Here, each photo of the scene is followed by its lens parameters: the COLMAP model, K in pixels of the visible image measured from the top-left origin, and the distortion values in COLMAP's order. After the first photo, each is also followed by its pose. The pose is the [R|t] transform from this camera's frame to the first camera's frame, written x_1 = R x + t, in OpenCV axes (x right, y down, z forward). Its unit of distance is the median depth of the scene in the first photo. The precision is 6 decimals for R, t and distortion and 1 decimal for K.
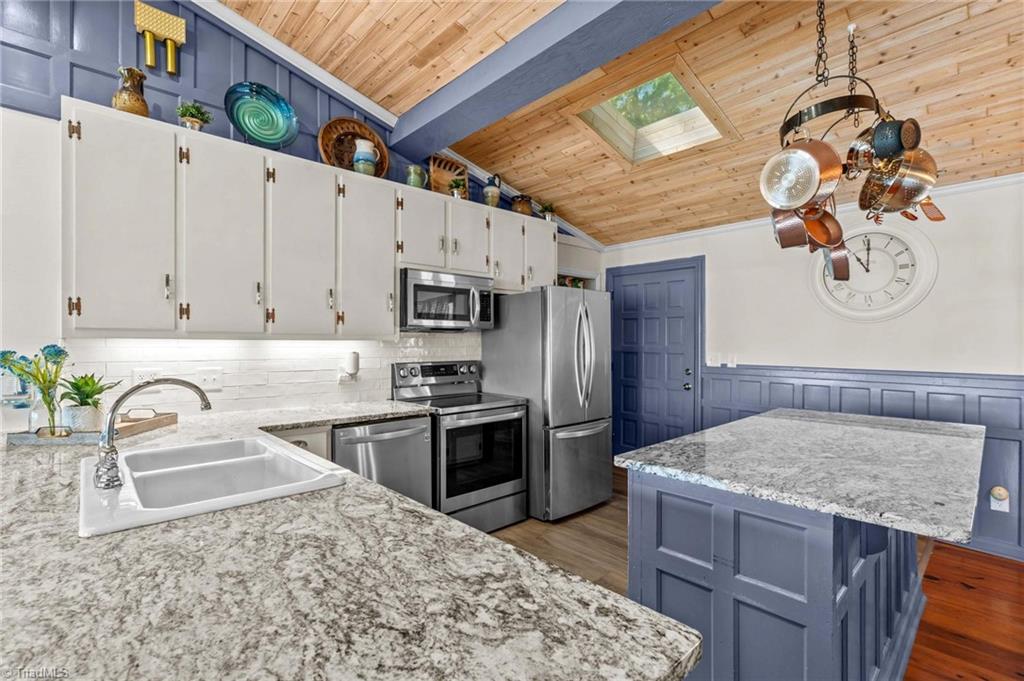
lens RADIAL K [[480.7, 0, 513.5], [0, 480.7, 336.4], [0, 0, 1]] dist [-0.009802, 0.002514]
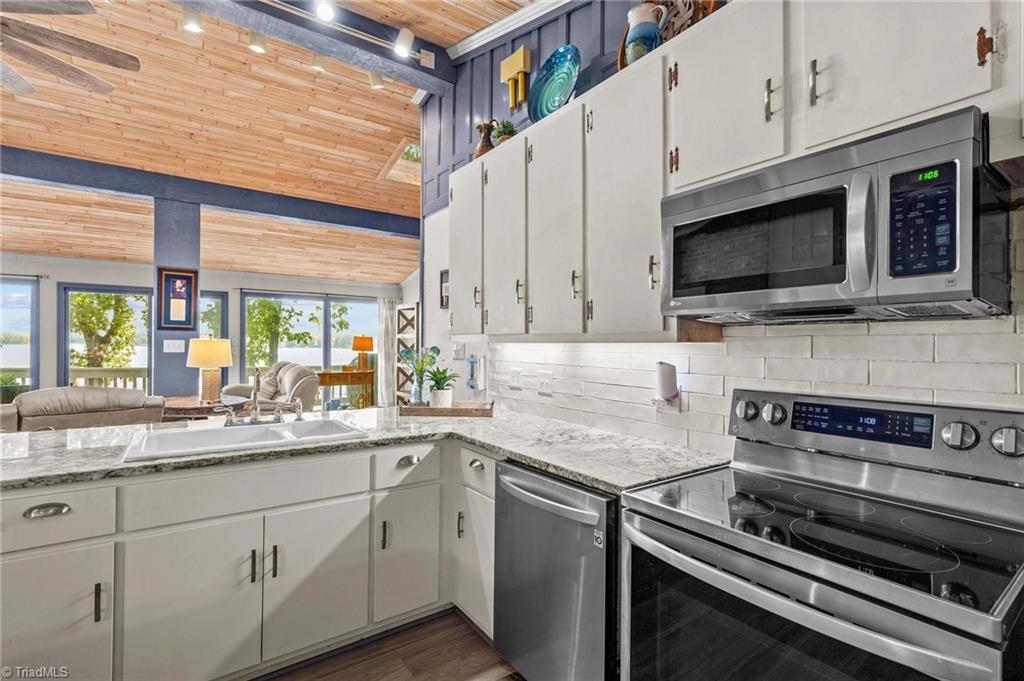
lens RADIAL K [[480.7, 0, 512.7], [0, 480.7, 337.5], [0, 0, 1]] dist [-0.009802, 0.002514]
pose [[-0.151730, -0.017604, -0.988265, 0.327165], [0.002262, 0.999833, -0.018157, 0.013061], [0.988419, -0.004991, -0.151665, 1.004645]]
